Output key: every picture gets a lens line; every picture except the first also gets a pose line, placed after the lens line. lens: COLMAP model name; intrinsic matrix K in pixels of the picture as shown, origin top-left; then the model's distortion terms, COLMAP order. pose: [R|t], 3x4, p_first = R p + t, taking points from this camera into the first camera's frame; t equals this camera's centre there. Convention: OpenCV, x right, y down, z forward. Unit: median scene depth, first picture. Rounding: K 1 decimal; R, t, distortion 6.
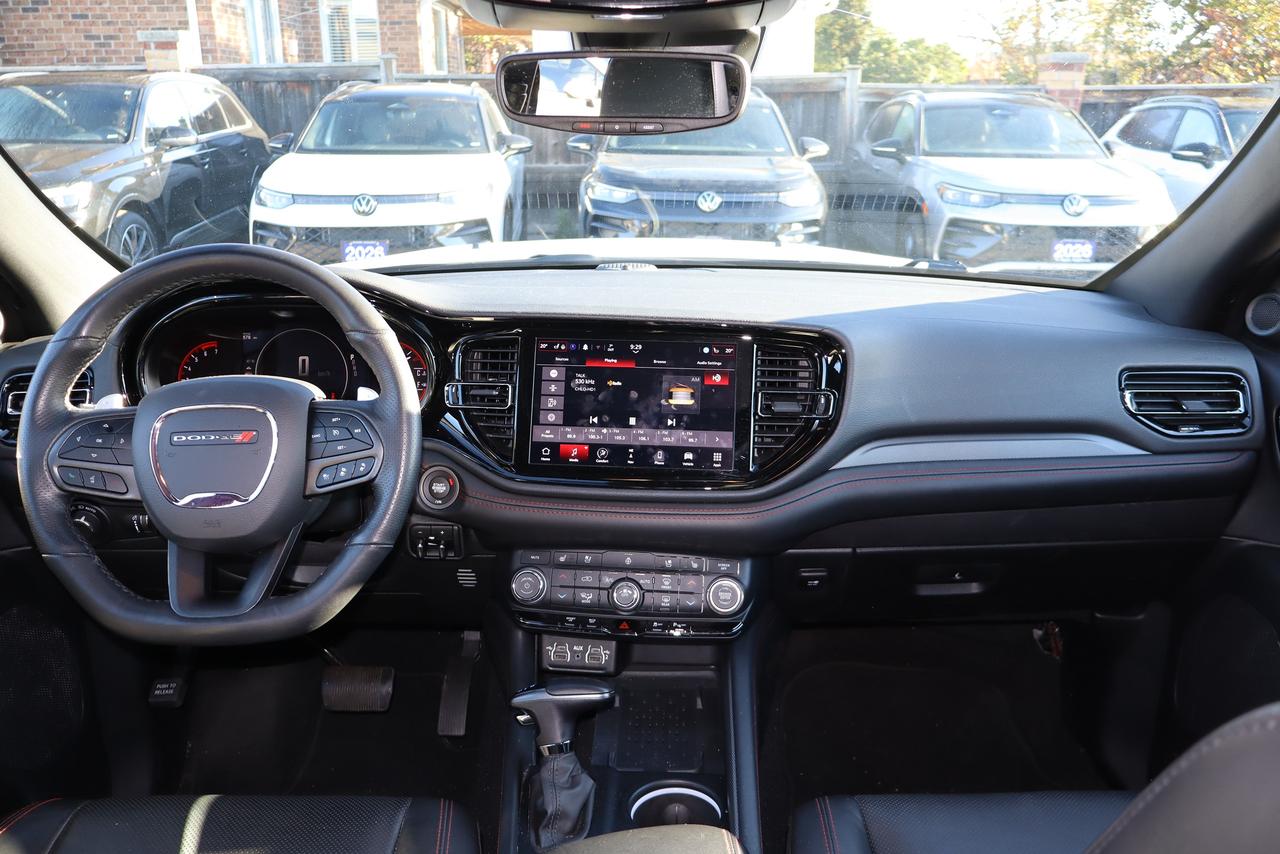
lens RADIAL K [[1069.6, 0, 636.1], [0, 1069.6, 427.4], [0, 0, 1]] dist [-0.002895, -0.020287]
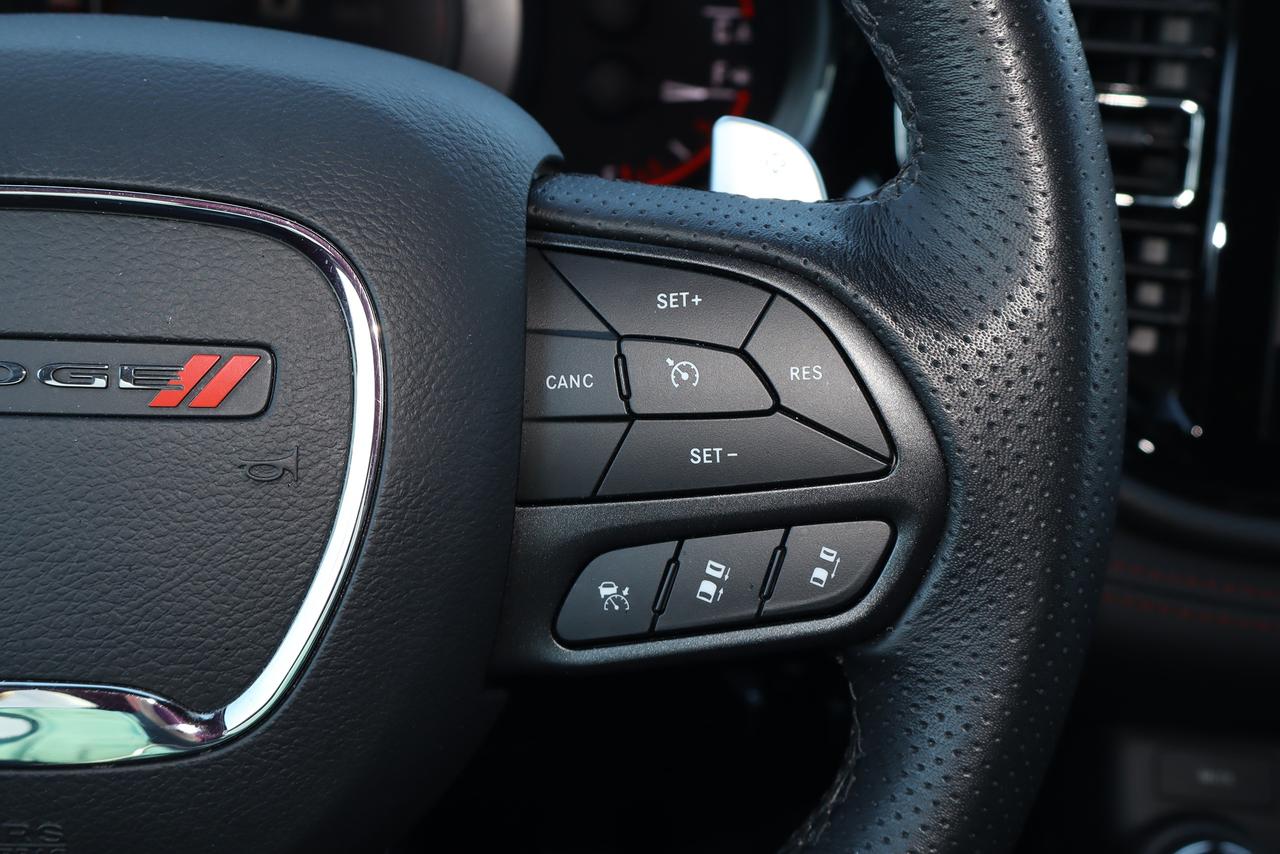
lens RADIAL K [[1736.3, 0, 643.0], [0, 1736.3, 430.8], [0, 0, 1]] dist [-0.038152, 0.000000]
pose [[0.997616, 0.036145, 0.058782, -0.266133], [-0.046640, 0.980995, 0.188346, -0.036309], [-0.050857, -0.190638, 0.980342, 0.611253]]
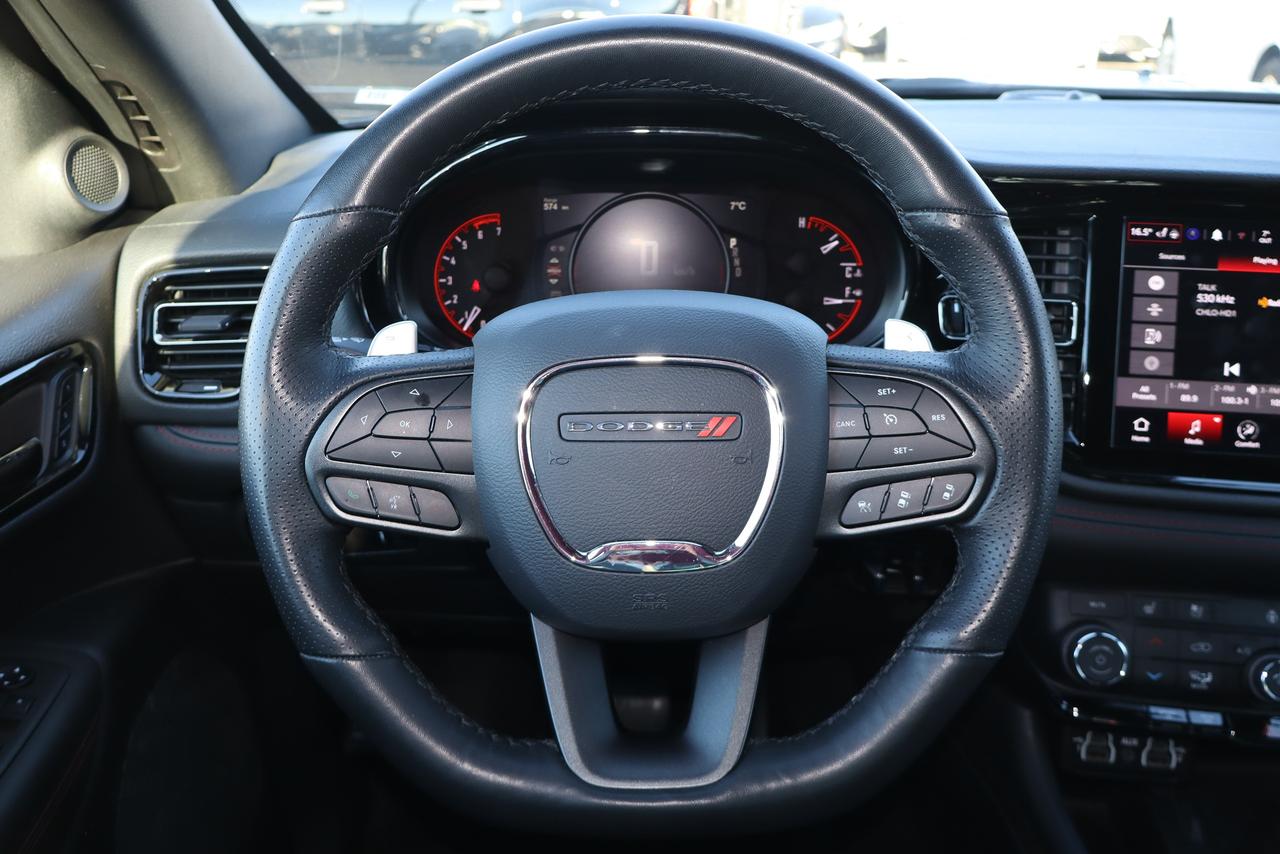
lens RADIAL K [[1069.6, 0, 639.2], [0, 1069.6, 424.5], [0, 0, 1]] dist [-0.002895, -0.020287]
pose [[0.999957, 0.008724, 0.003149, -0.346829], [-0.009067, 0.990975, 0.133737, -0.049589], [-0.001954, -0.133760, 0.991012, 0.448015]]
